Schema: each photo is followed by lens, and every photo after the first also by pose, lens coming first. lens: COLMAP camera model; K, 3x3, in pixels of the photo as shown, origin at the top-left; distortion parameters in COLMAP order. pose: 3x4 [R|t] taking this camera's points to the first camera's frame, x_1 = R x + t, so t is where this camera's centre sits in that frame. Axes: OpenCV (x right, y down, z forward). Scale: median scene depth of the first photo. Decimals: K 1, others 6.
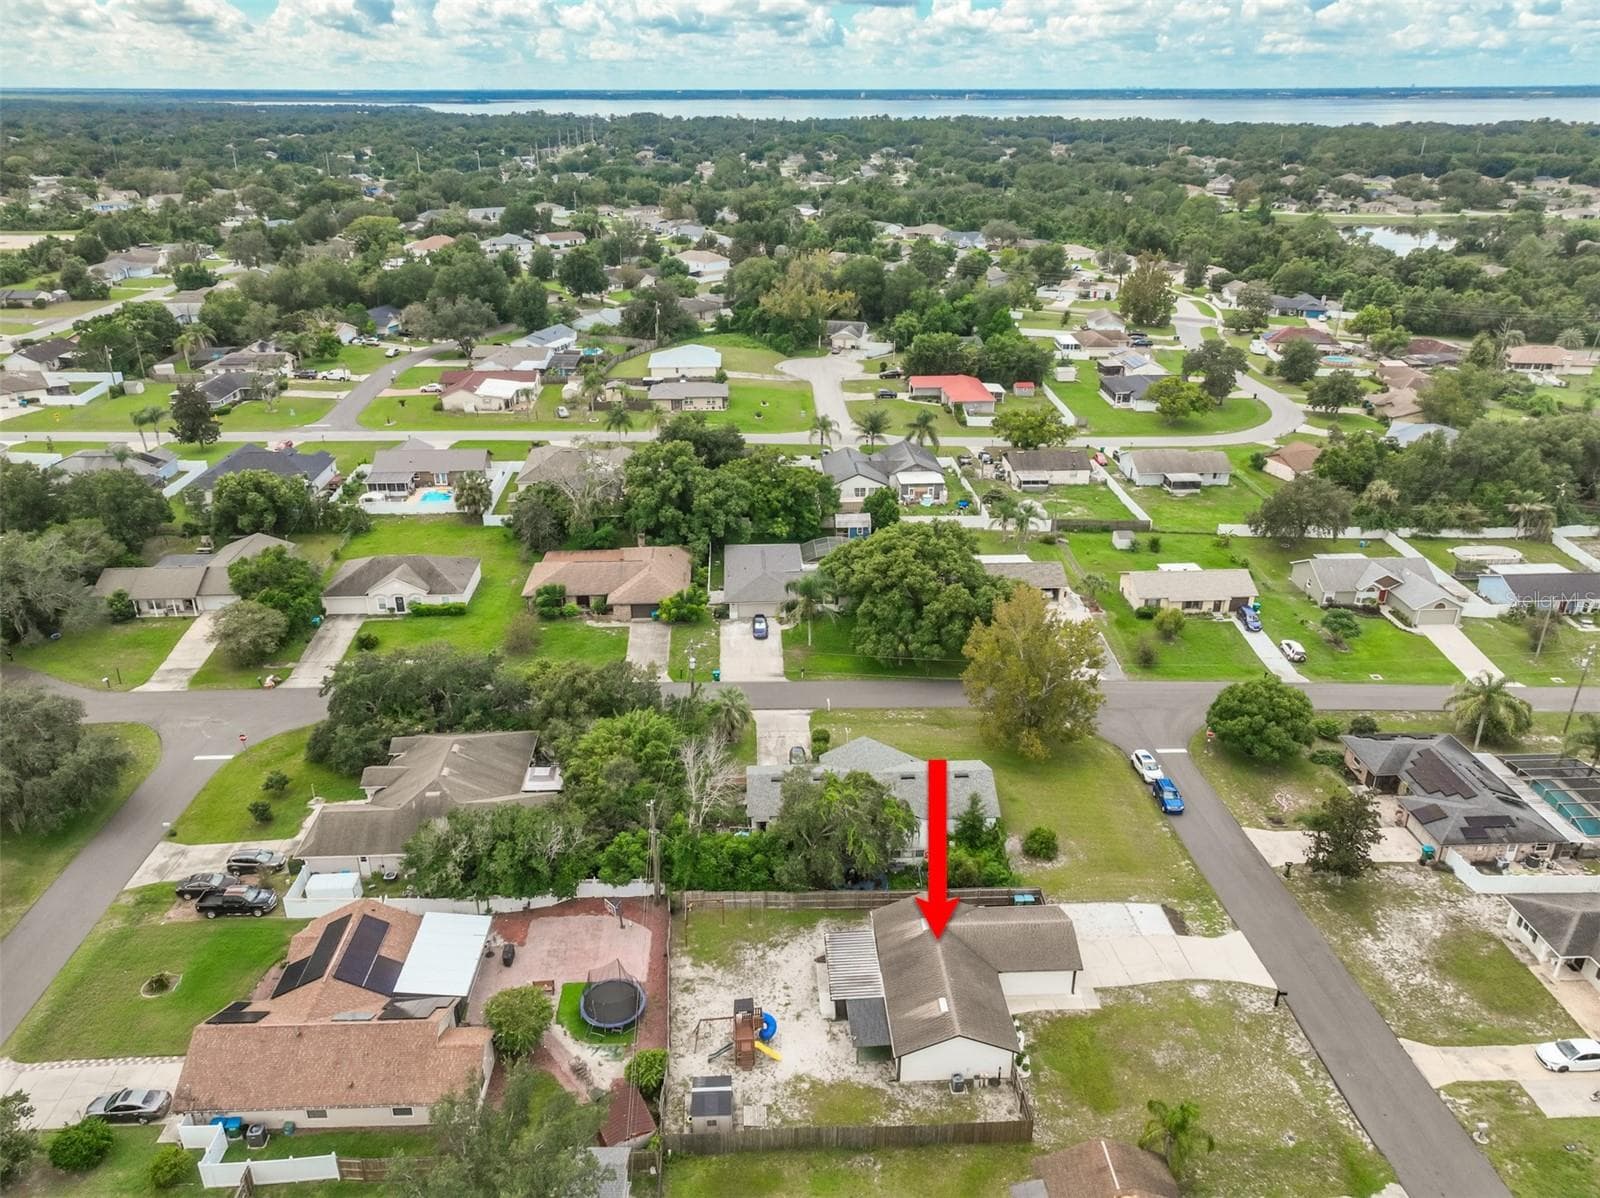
lens RADIAL K [[1158.8, 0, 800.0], [0, 1158.8, 599.0], [0, 0, 1]] dist [0.004228, 0.011551]
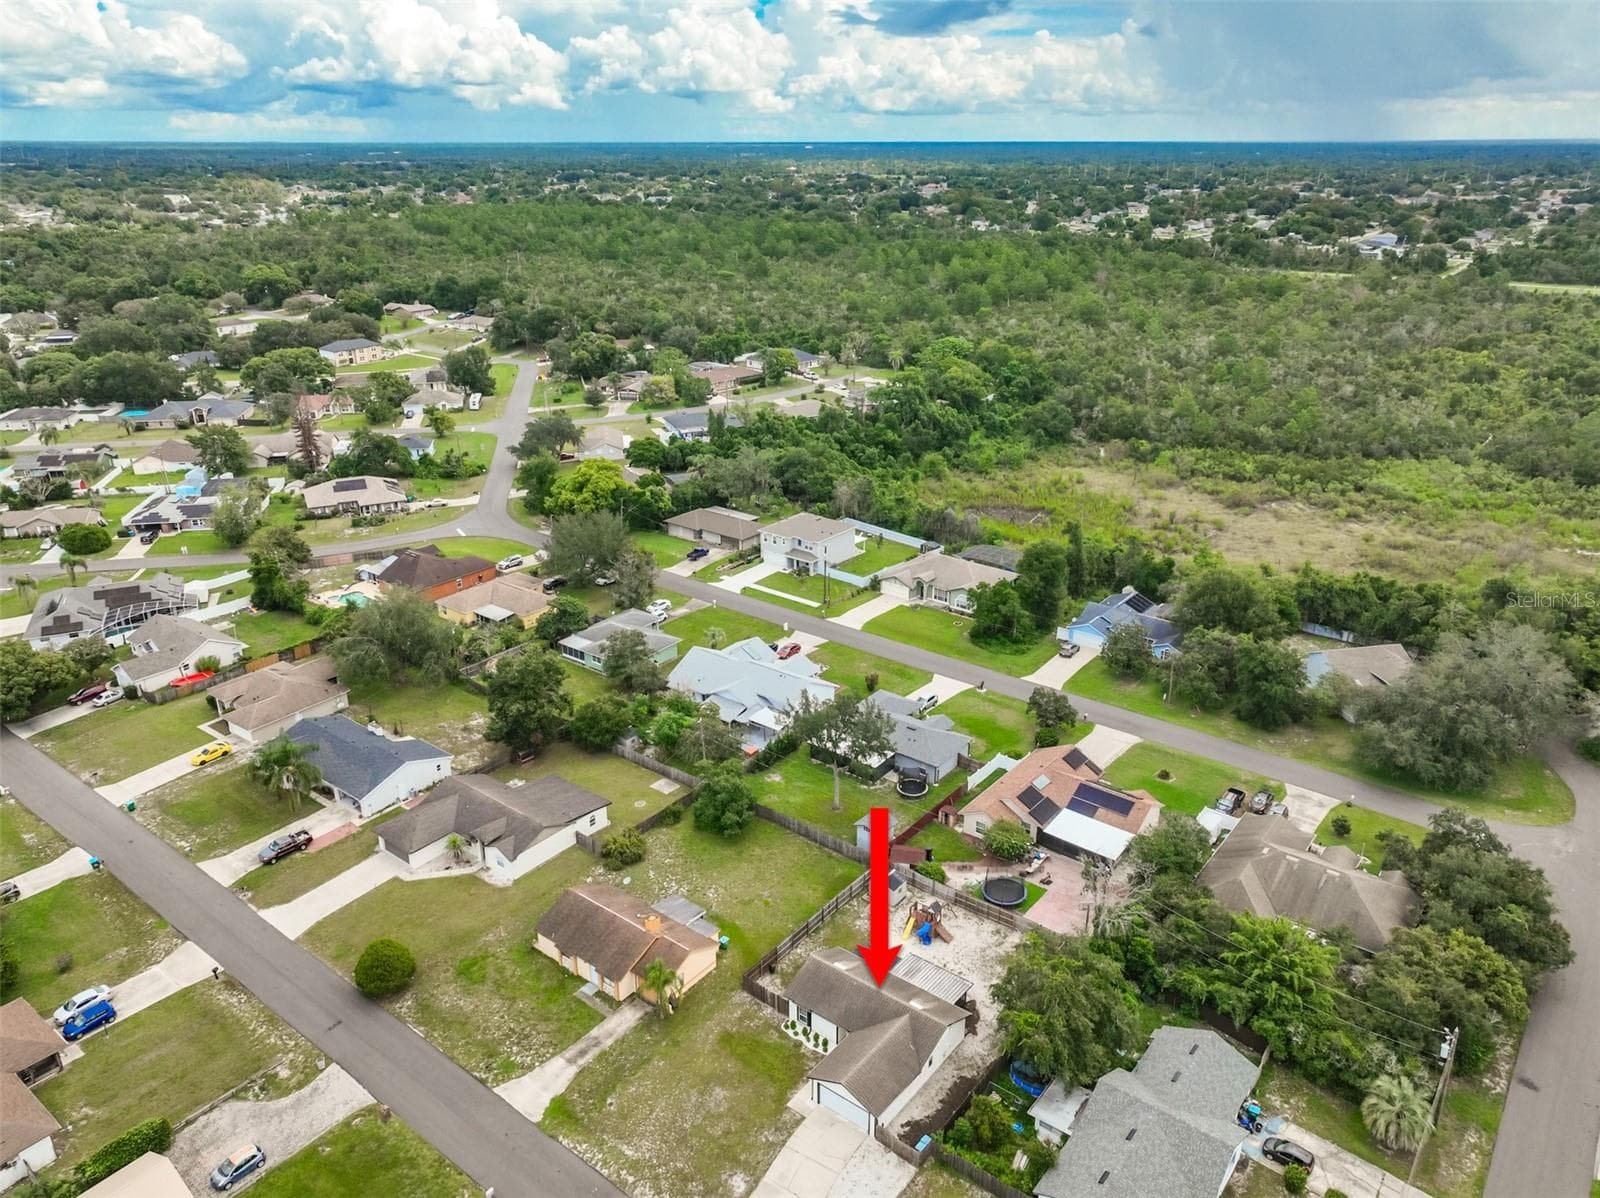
lens RADIAL K [[1144.4, 0, 795.0], [0, 1144.4, 593.0], [0, 0, 1]] dist [0.006272, 0.014061]
pose [[-0.660089, 0.280176, -0.696982, 0.458660], [-0.302287, 0.750326, 0.587907, -0.352580], [0.687681, 0.598759, -0.410588, 0.595466]]
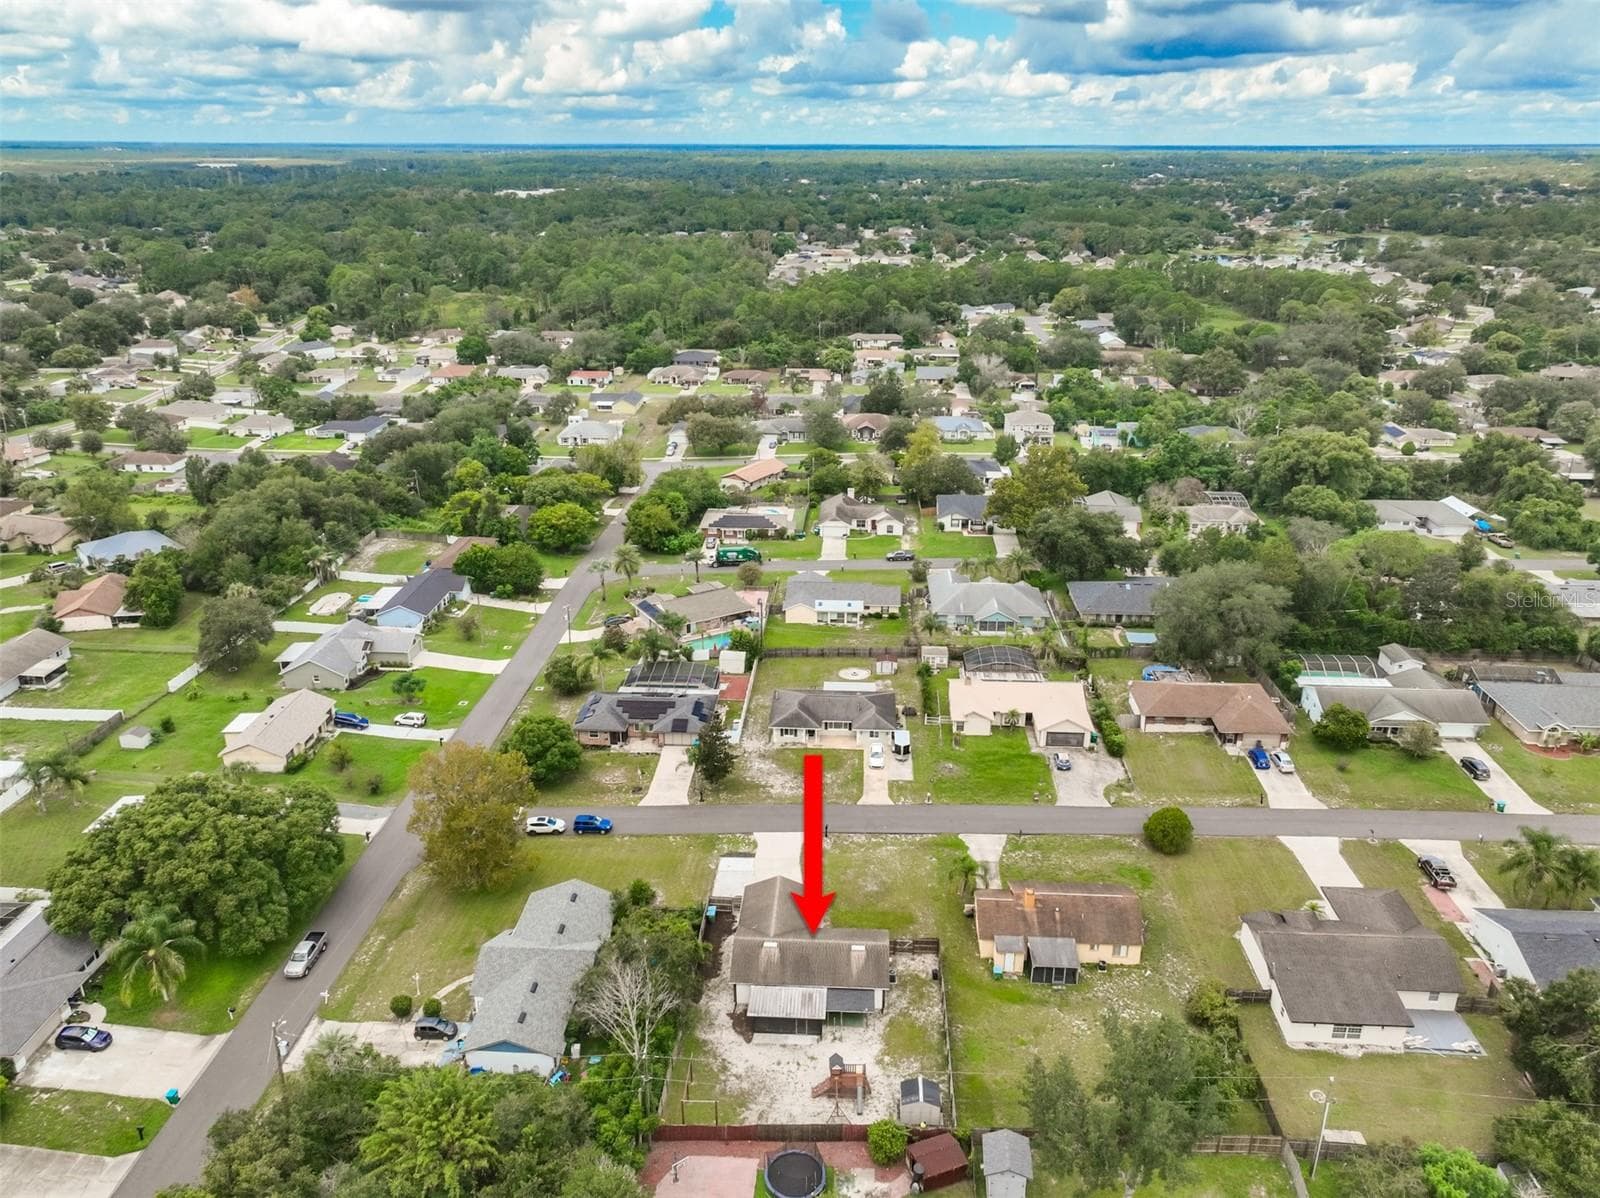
lens RADIAL K [[1136.7, 0, 811.7], [0, 1136.7, 604.9], [0, 0, 1]] dist [0.009404, 0.007711]
pose [[0.098093, -0.374875, 0.921871, -0.465059], [0.400260, 0.862973, 0.308335, -0.210491], [-0.911137, 0.338743, 0.234699, 0.283185]]
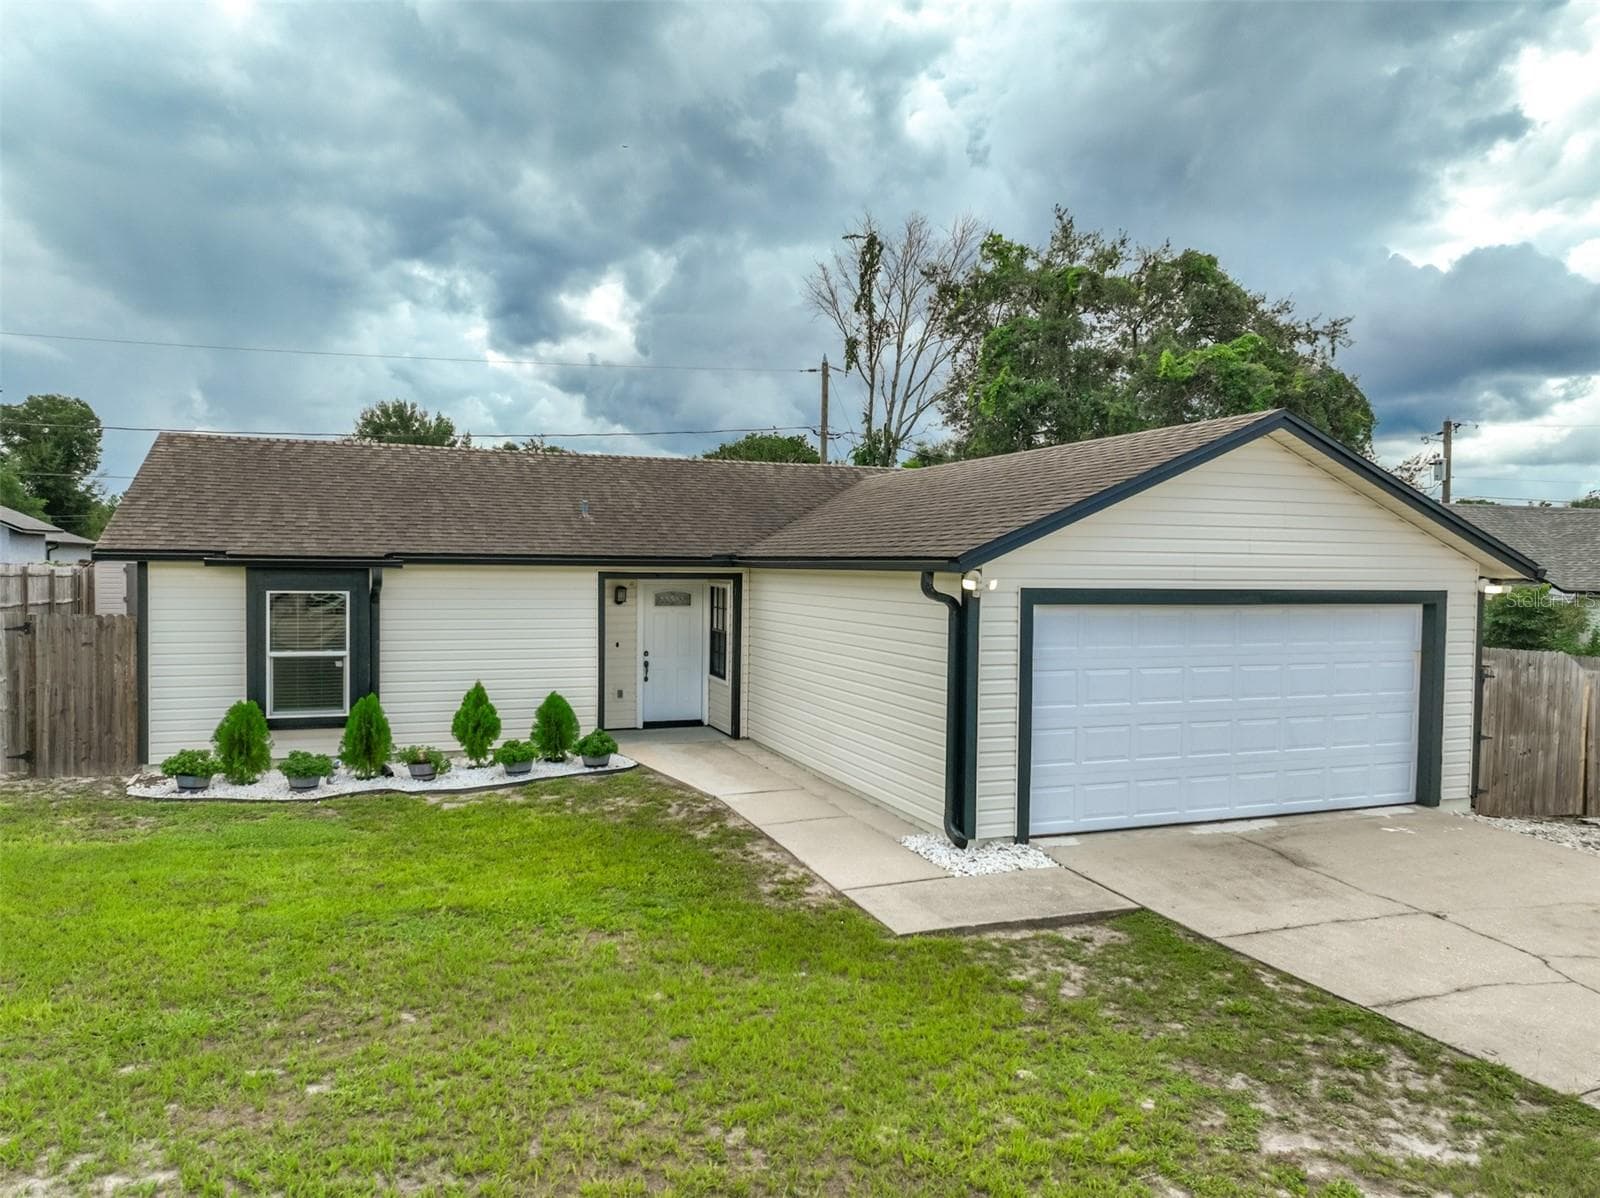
lens RADIAL K [[1158.8, 0, 800.0], [0, 1158.8, 599.0], [0, 0, 1]] dist [0.004228, 0.011551]
pose [[0.307254, 0.032051, -0.951088, 0.179257], [-0.395485, 0.913337, -0.096985, 0.173384], [0.865555, 0.405940, 0.293302, 0.485195]]
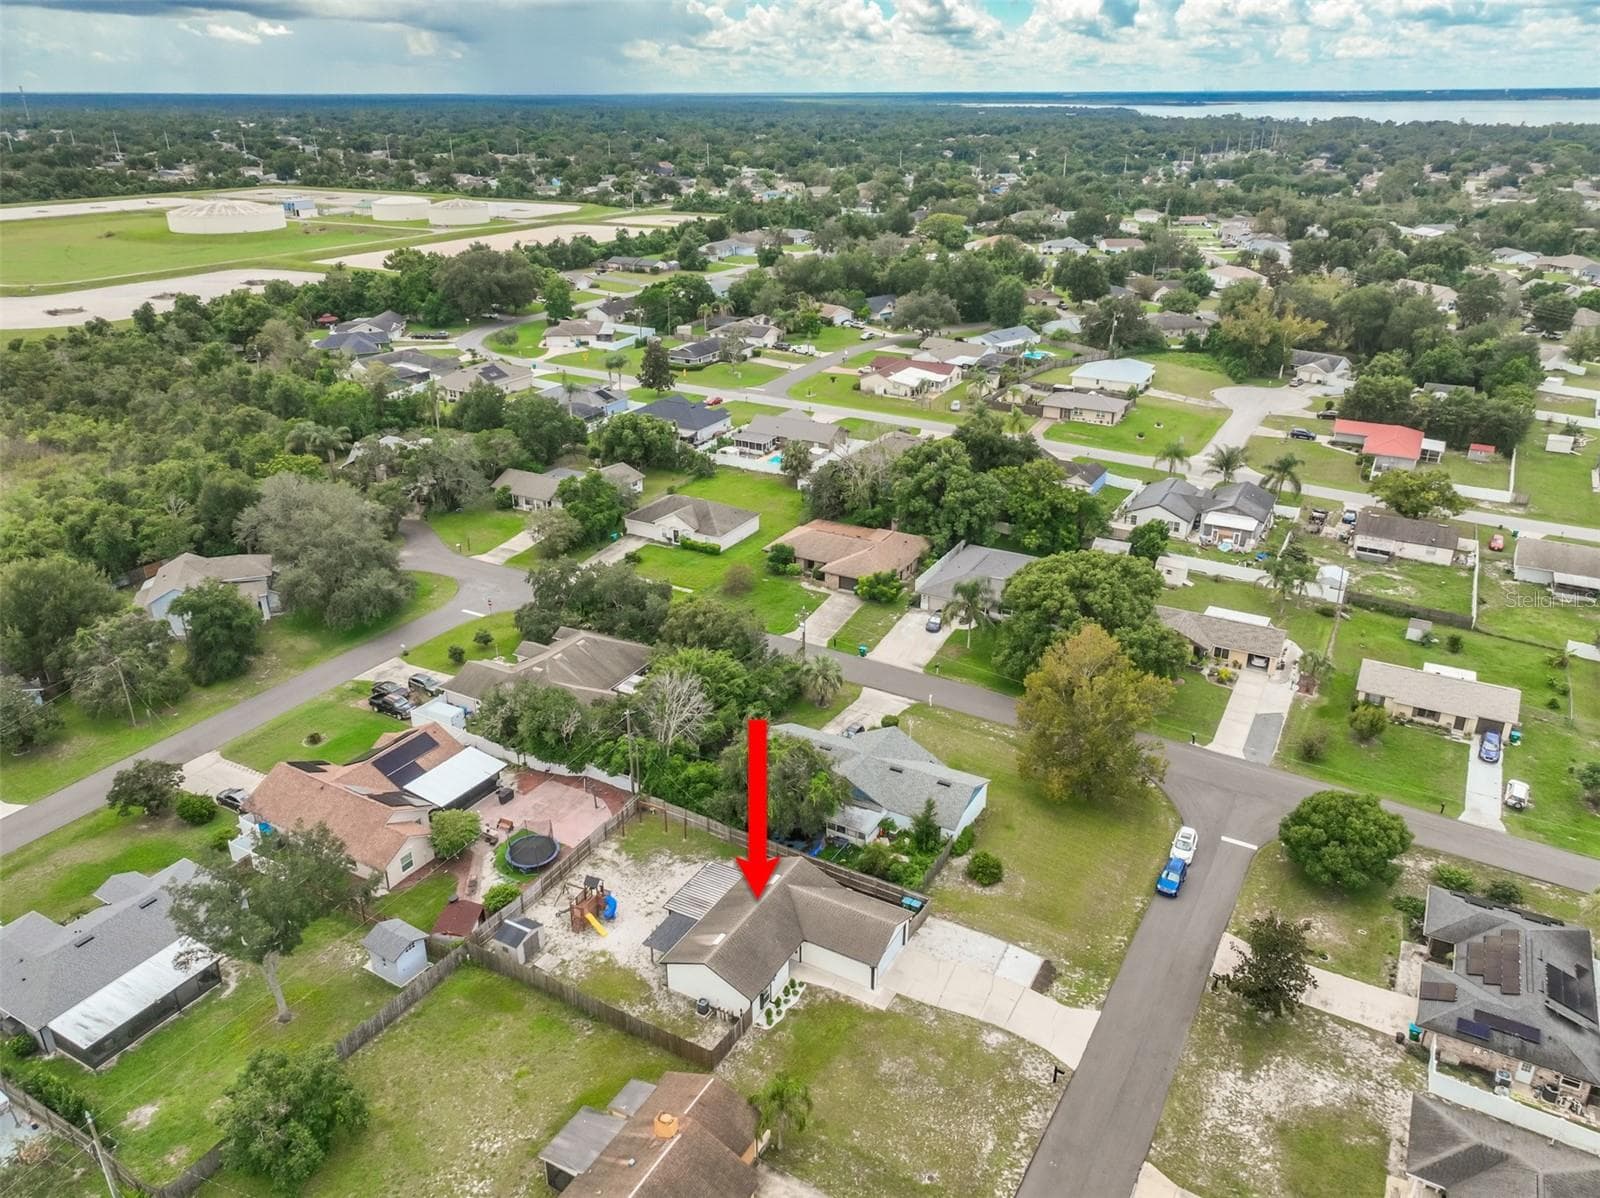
lens RADIAL K [[1158.8, 0, 800.0], [0, 1158.8, 599.0], [0, 0, 1]] dist [0.004228, 0.011551]
pose [[0.843729, 0.214788, -0.491922, 0.319139], [-0.215154, 0.974935, 0.056660, -0.024155], [0.491762, 0.058033, 0.868793, 0.021846]]
